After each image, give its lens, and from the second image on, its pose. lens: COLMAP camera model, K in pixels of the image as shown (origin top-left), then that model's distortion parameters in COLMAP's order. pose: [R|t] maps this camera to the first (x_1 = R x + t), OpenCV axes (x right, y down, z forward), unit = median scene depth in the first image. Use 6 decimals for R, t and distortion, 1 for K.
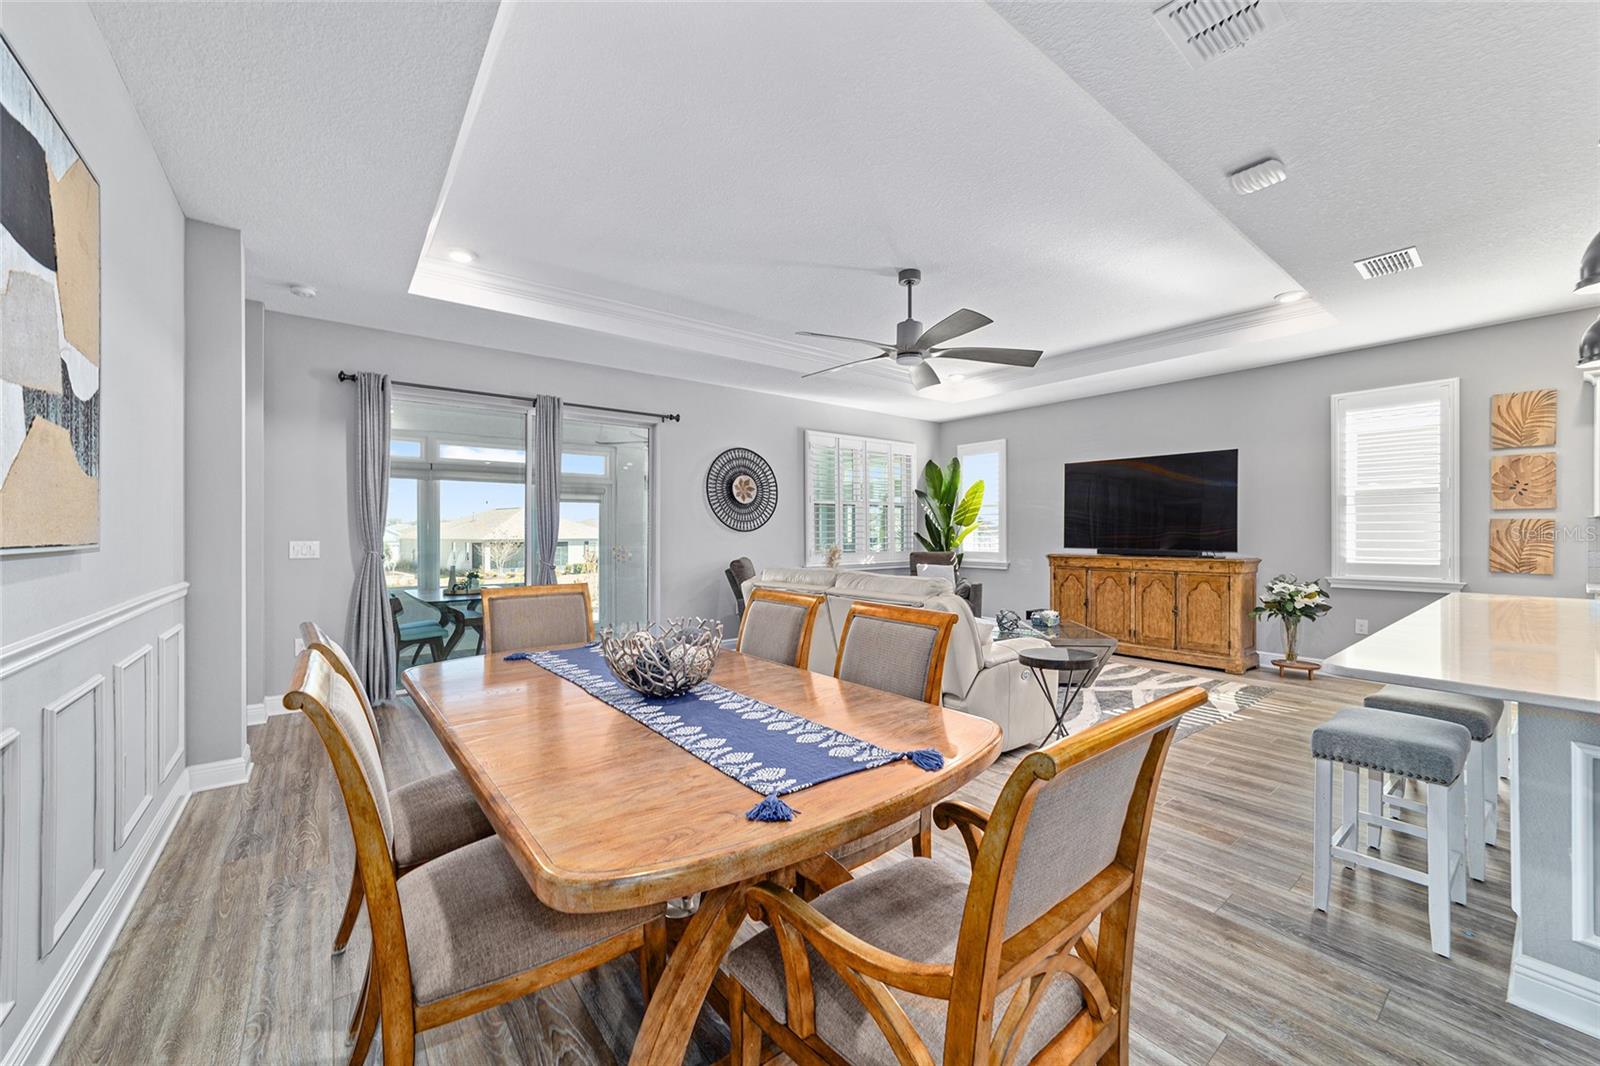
lens RADIAL K [[614.5, 0, 807.9], [0, 614.5, 535.7], [0, 0, 1]] dist [-0.005625, 0.000276]
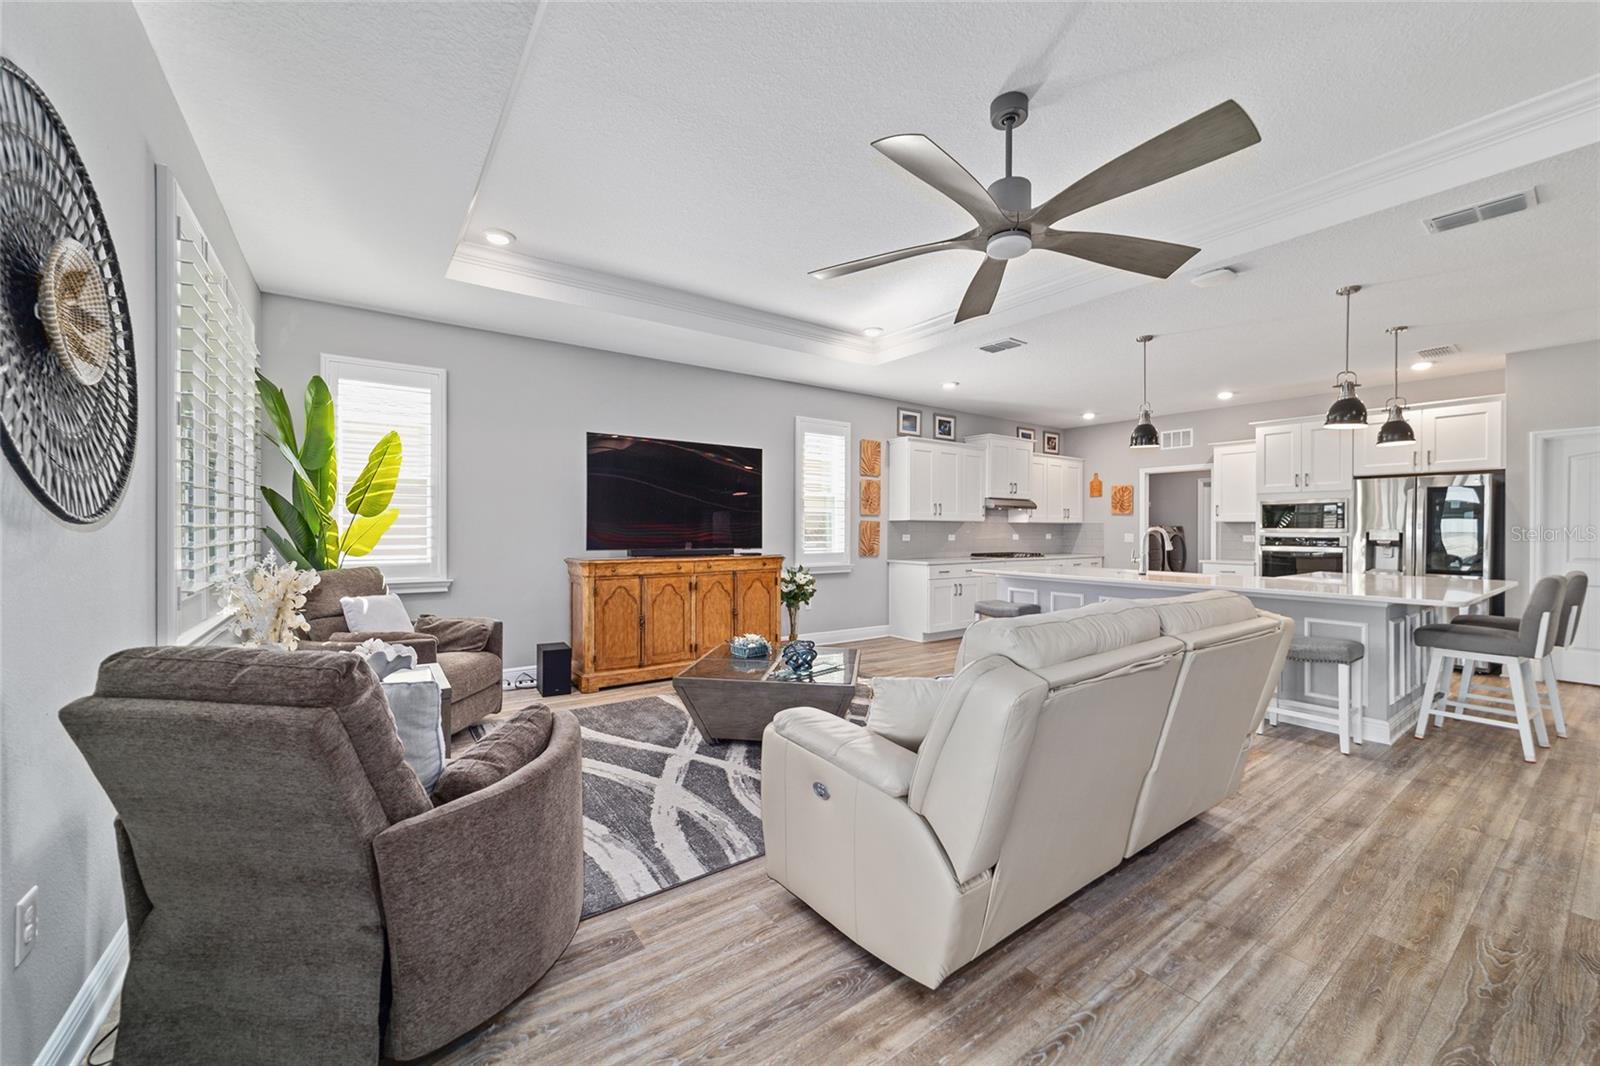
lens RADIAL K [[614.5, 0, 792.3], [0, 614.5, 522.6], [0, 0, 1]] dist [-0.005625, 0.000276]
pose [[0.051619, 0.012222, 0.998592, -0.315847], [0.002900, 0.999919, -0.012388, -0.003575], [-0.998663, 0.003536, 0.051579, 0.826552]]
